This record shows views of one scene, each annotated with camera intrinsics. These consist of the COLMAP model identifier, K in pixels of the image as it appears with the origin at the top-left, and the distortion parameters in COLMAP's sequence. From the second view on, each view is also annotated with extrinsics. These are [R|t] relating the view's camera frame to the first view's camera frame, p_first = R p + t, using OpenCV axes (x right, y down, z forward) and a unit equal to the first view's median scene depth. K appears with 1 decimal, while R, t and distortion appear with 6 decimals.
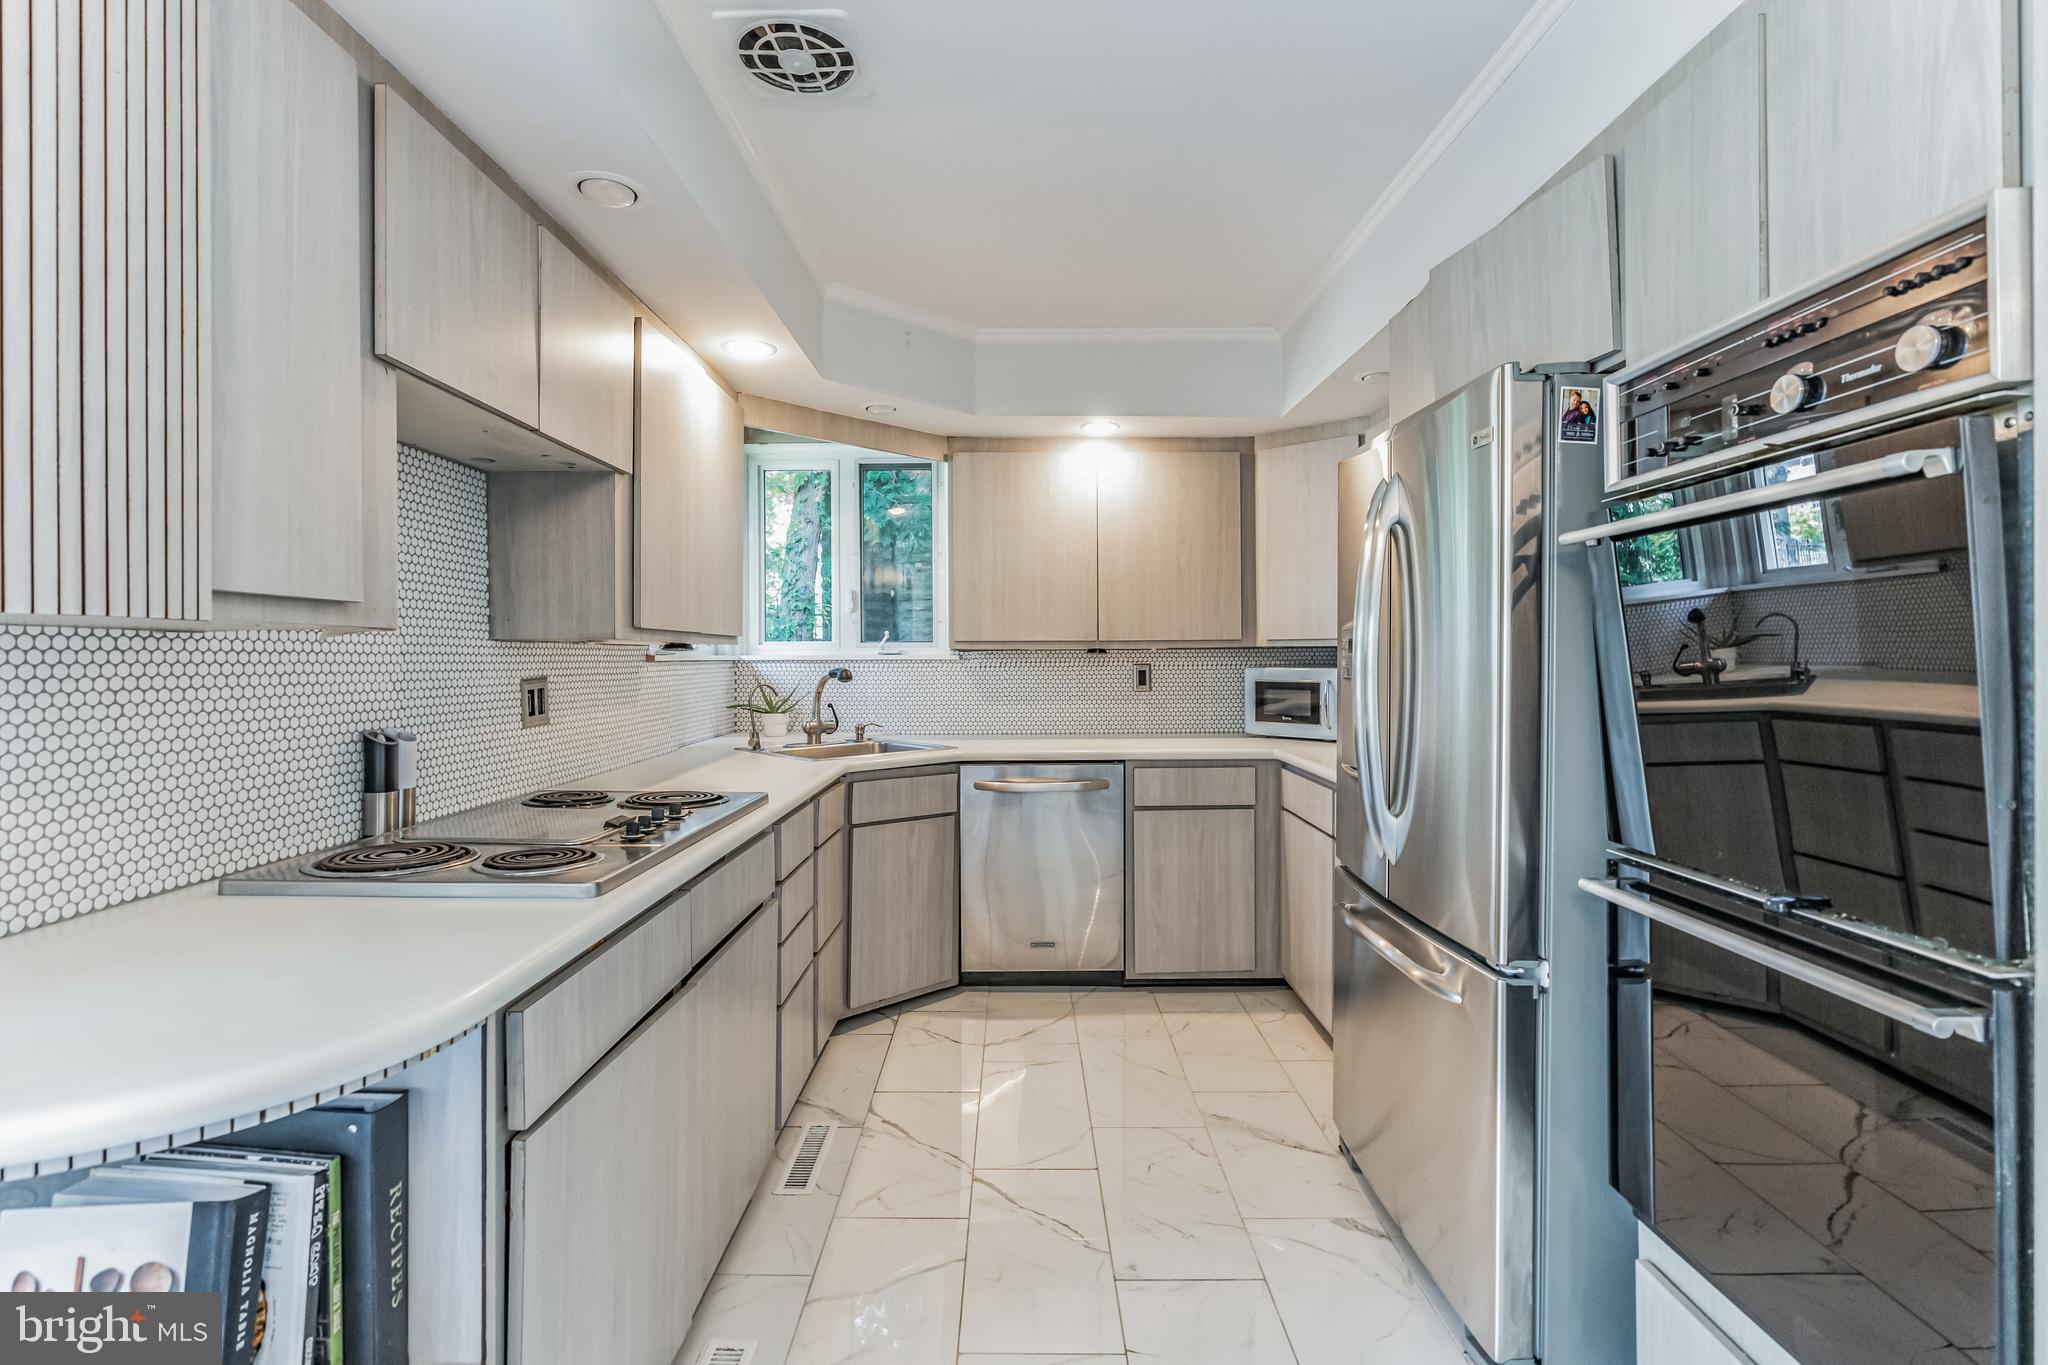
lens RADIAL K [[937.5, 0, 1030.9], [0, 937.5, 665.3], [0, 0, 1]] dist [-0.013412, 0.002499]
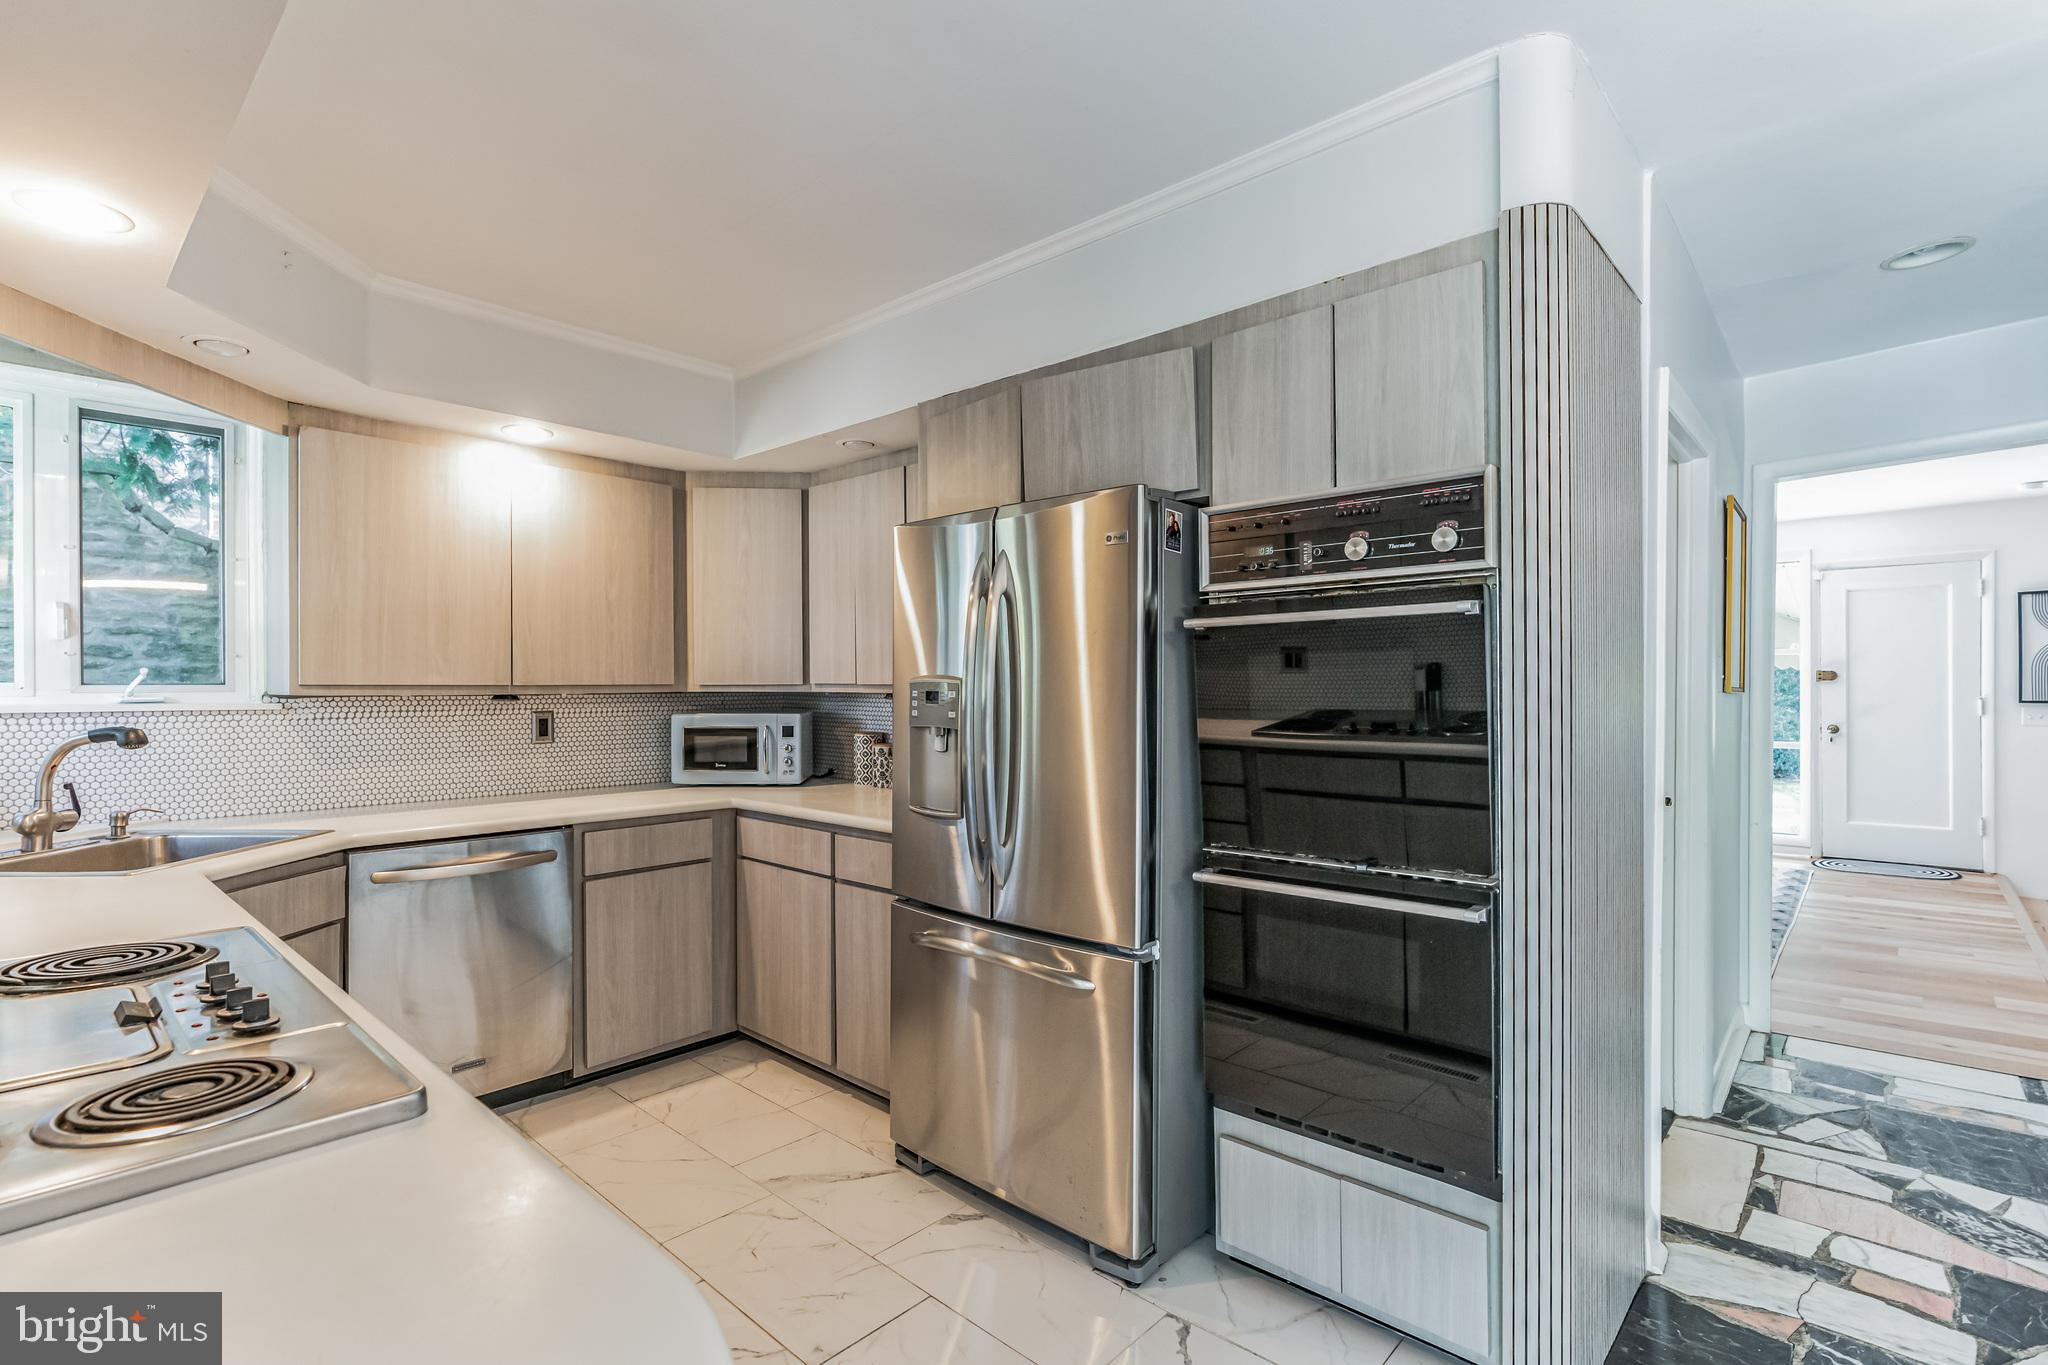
lens RADIAL K [[937.5, 0, 1040.3], [0, 937.5, 692.3], [0, 0, 1]] dist [-0.013412, 0.002499]
pose [[0.676991, 0.000300, 0.735991, -0.240198], [0.007242, 0.999949, -0.007069, -0.011450], [-0.735956, 0.010116, 0.676954, 0.098000]]
